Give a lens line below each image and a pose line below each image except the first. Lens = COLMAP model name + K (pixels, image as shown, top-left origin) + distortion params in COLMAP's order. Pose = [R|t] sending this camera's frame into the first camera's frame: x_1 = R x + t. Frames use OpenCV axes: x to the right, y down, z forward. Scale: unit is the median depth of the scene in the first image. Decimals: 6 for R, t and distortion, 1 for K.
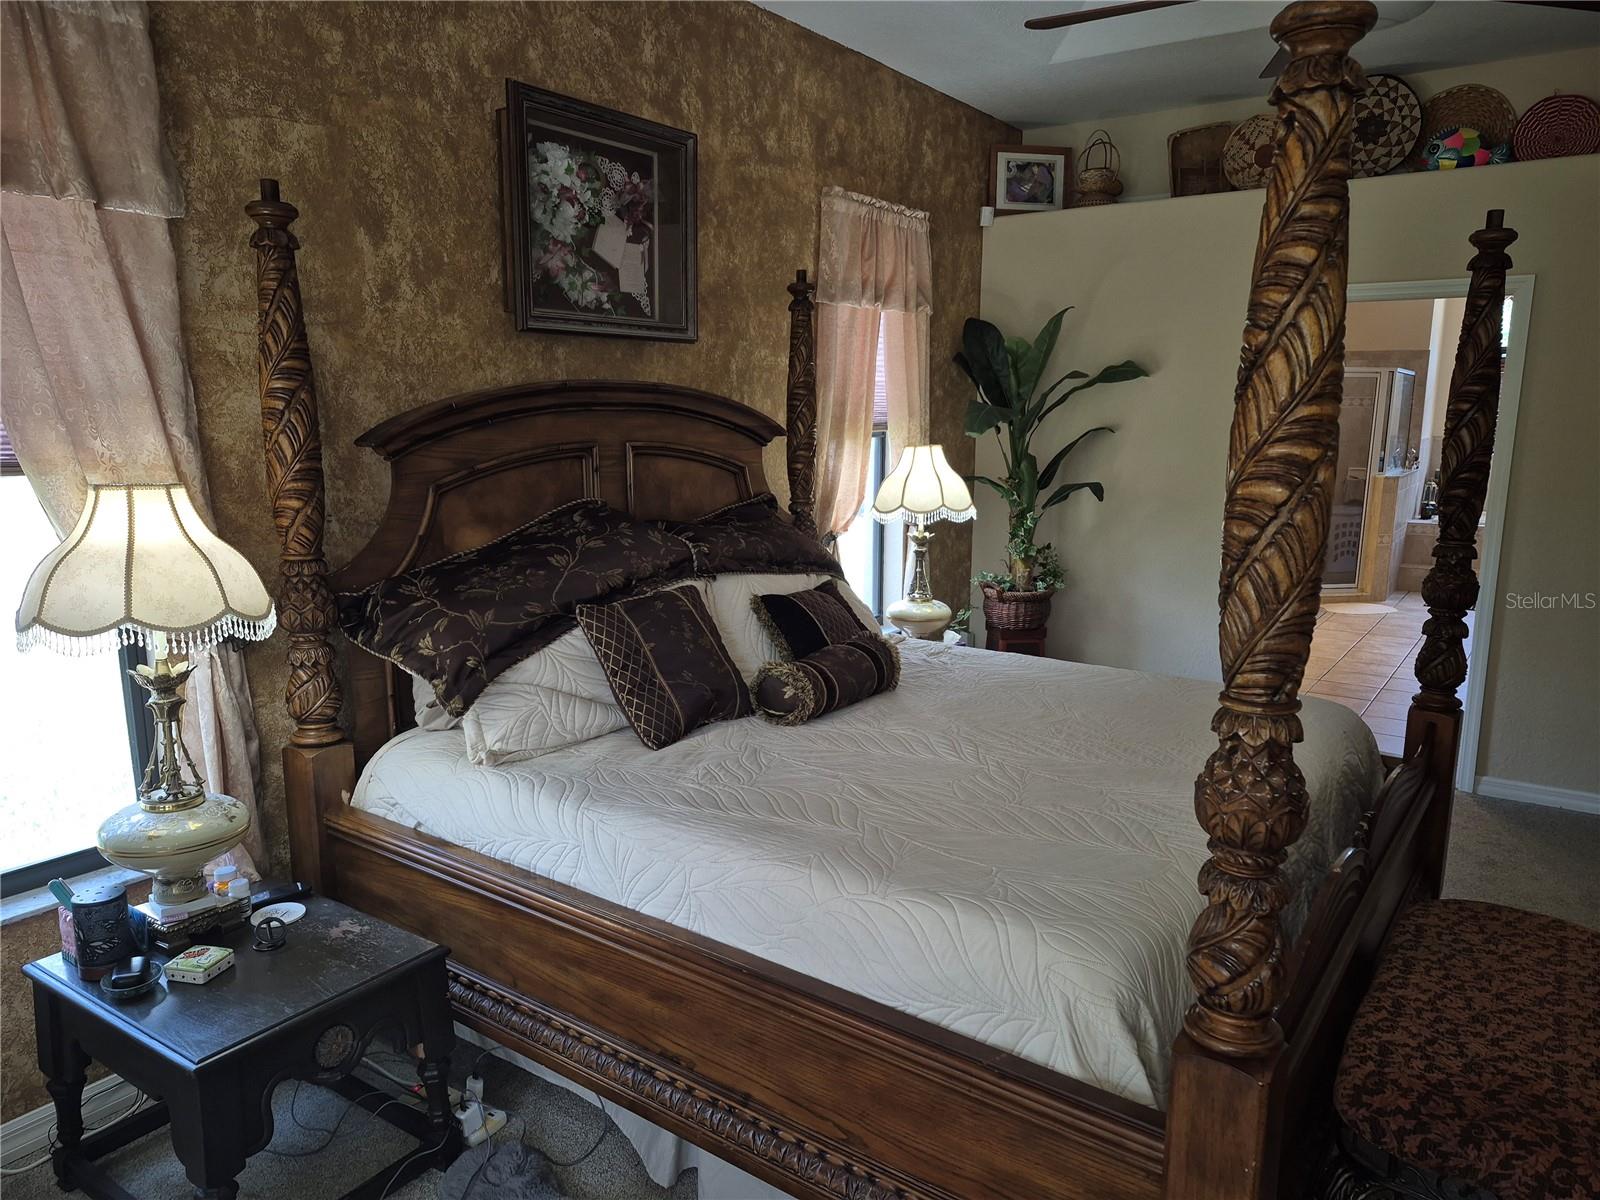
lens RADIAL K [[1100.9, 0, 811.8], [0, 1100.9, 598.9], [0, 0, 1]] dist [0.036894, -0.048930]
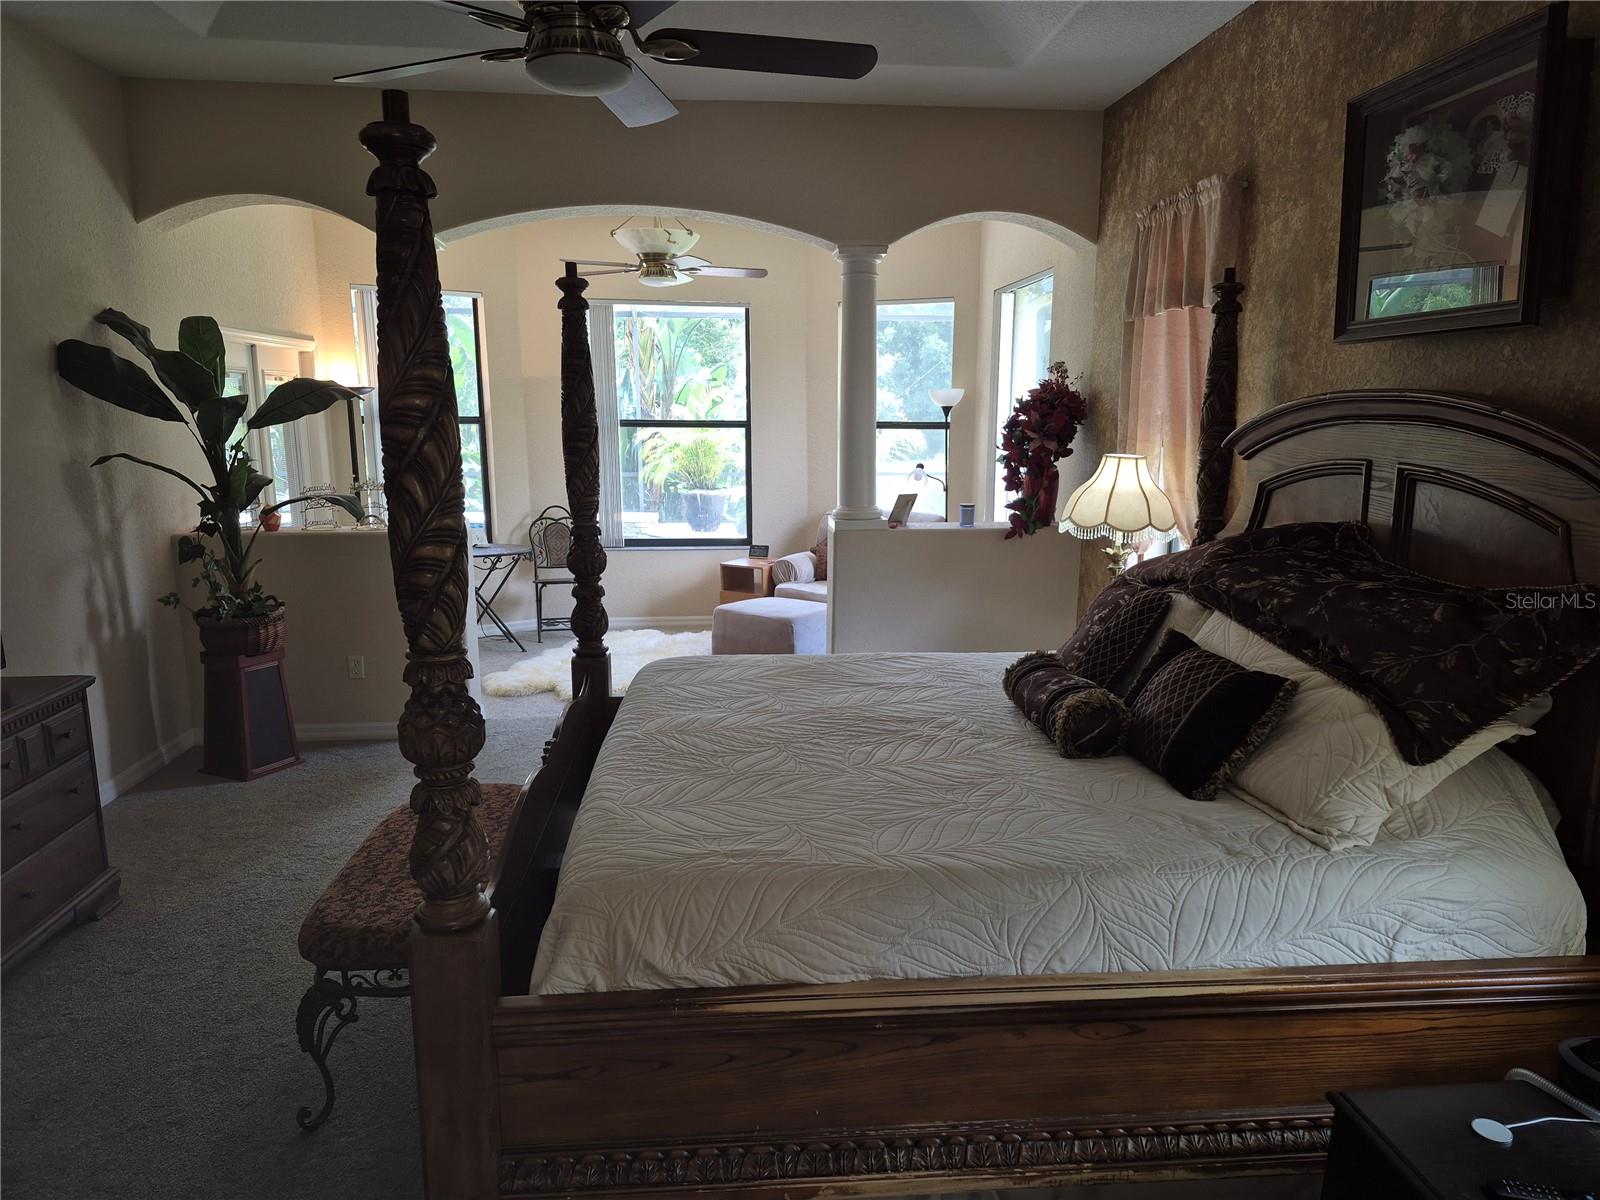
lens RADIAL K [[1100.9, 0, 801.6], [0, 1100.9, 602.5], [0, 0, 1]] dist [0.036894, -0.048930]
pose [[-0.755834, 0.101934, -0.646780, 0.775063], [-0.122766, 0.948227, 0.292908, -0.251321], [0.643151, 0.300792, -0.704188, 1.448835]]
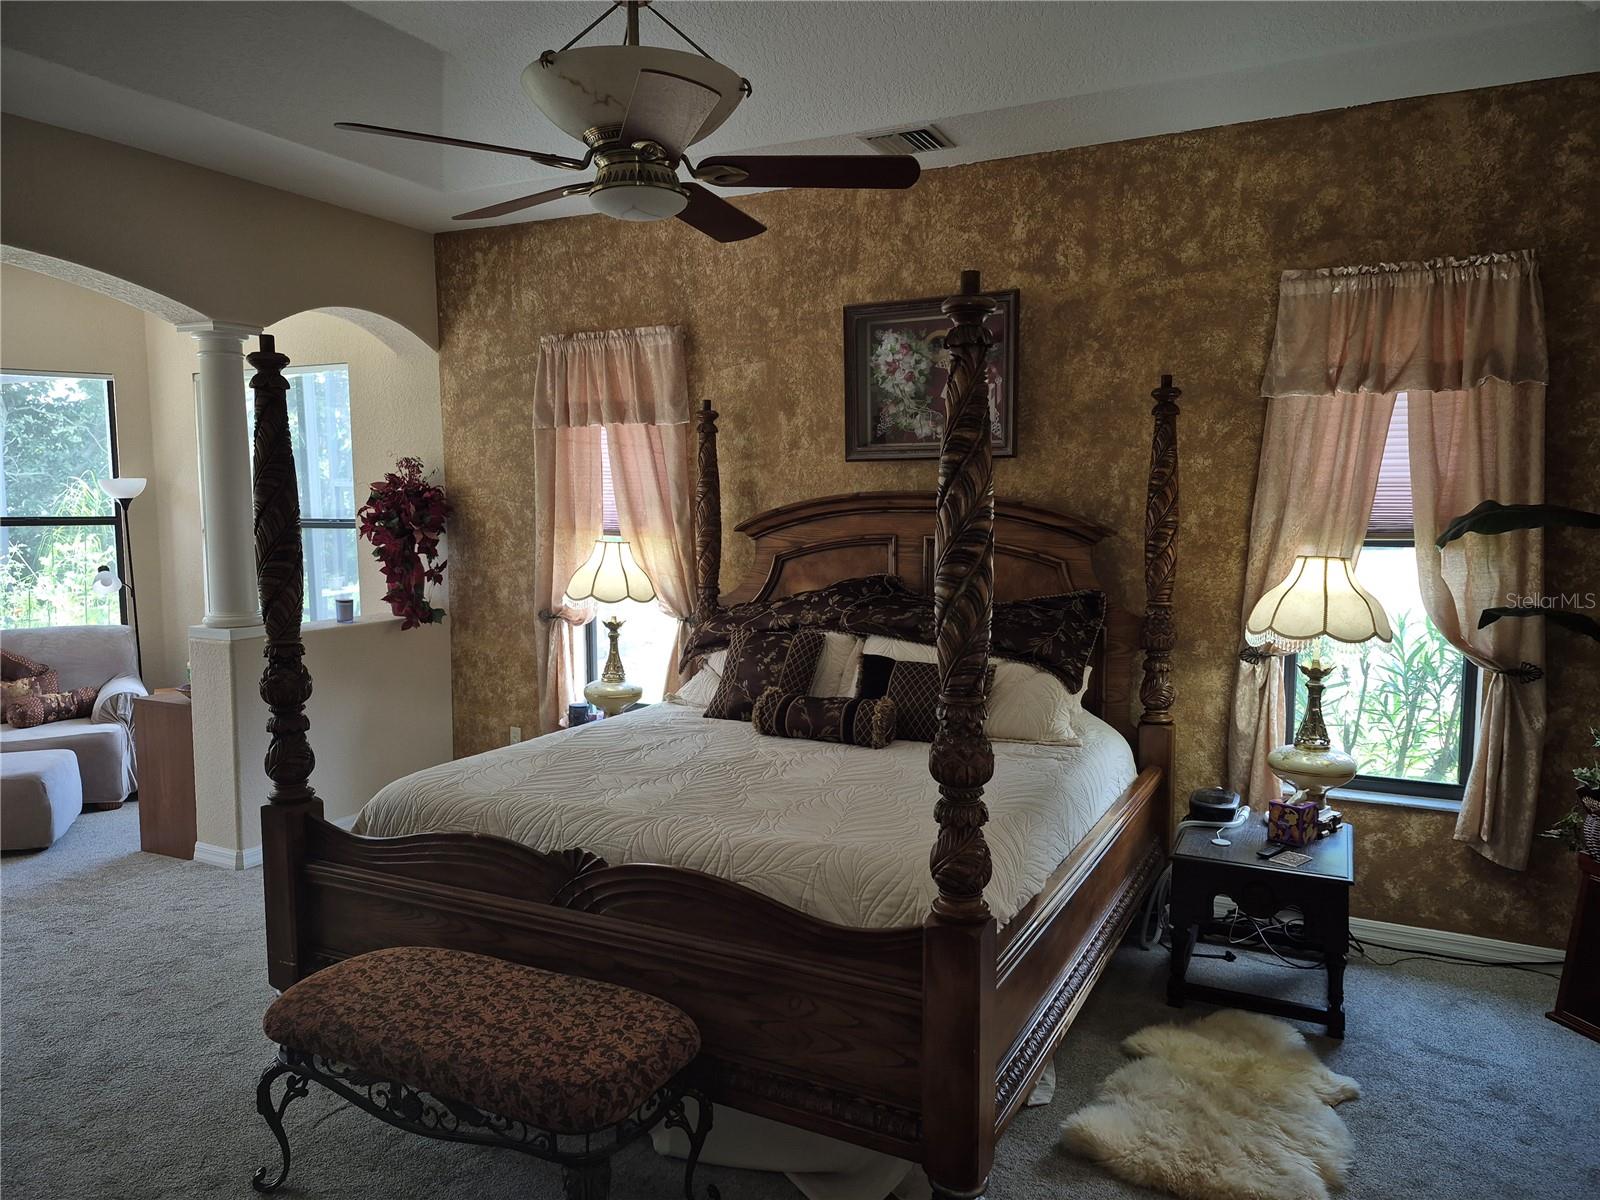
lens RADIAL K [[1100.9, 0, 802.0], [0, 1100.9, 606.5], [0, 0, 1]] dist [0.036894, -0.048930]
pose [[0.164169, 0.084494, -0.982807, 1.236558], [-0.168425, 0.984096, 0.056471, -0.118038], [0.971947, 0.156258, 0.175788, 0.691952]]
